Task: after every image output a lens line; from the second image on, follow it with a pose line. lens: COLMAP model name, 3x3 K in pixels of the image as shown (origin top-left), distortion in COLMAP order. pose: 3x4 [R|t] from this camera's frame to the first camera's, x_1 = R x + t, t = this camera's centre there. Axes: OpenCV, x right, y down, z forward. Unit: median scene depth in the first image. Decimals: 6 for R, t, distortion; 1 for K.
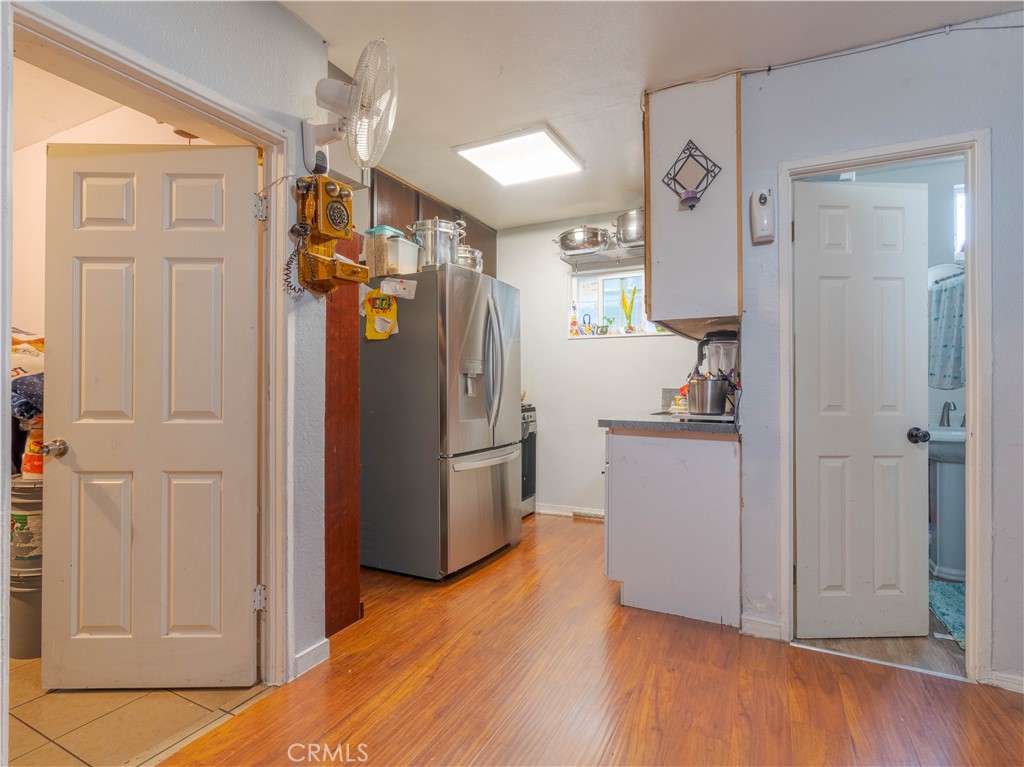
lens RADIAL K [[523.9, 0, 522.1], [0, 523.9, 380.5], [0, 0, 1]] dist [-0.006107, 0.000968]
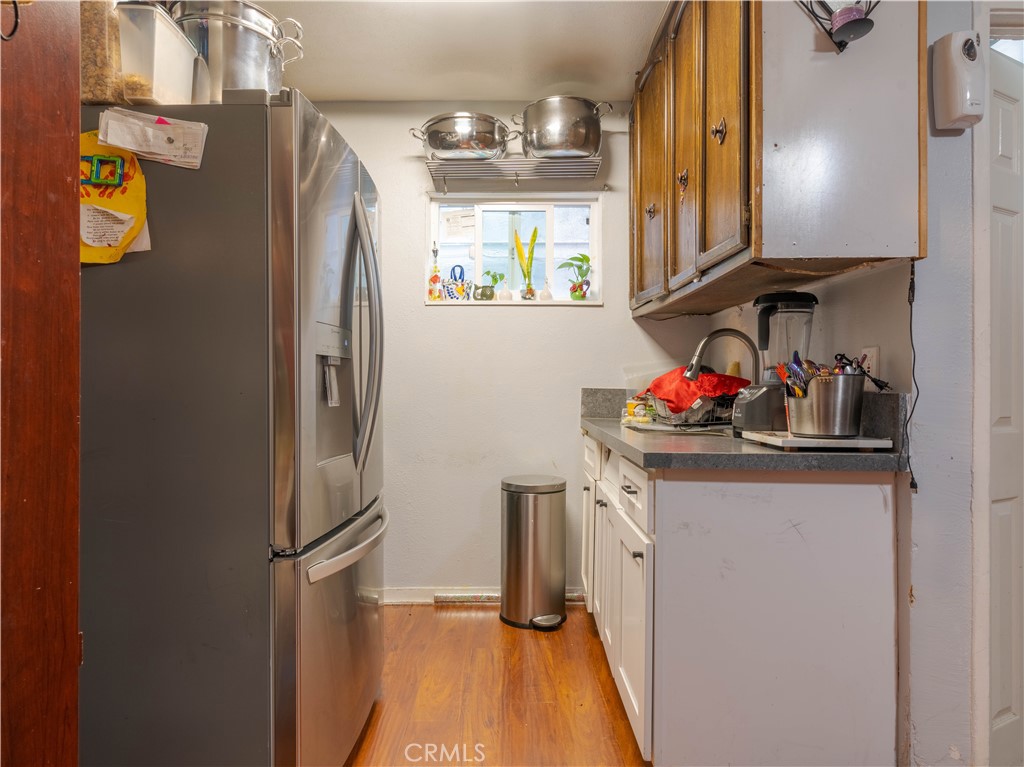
lens RADIAL K [[665.7, 0, 543.0], [0, 665.7, 383.2], [0, 0, 1]] dist [-0.002896, 0.000447]
pose [[0.899817, 0.002883, 0.436259, -0.136059], [-0.007021, 0.999944, 0.007874, 0.002721], [-0.436212, -0.010148, 0.899787, 0.300484]]
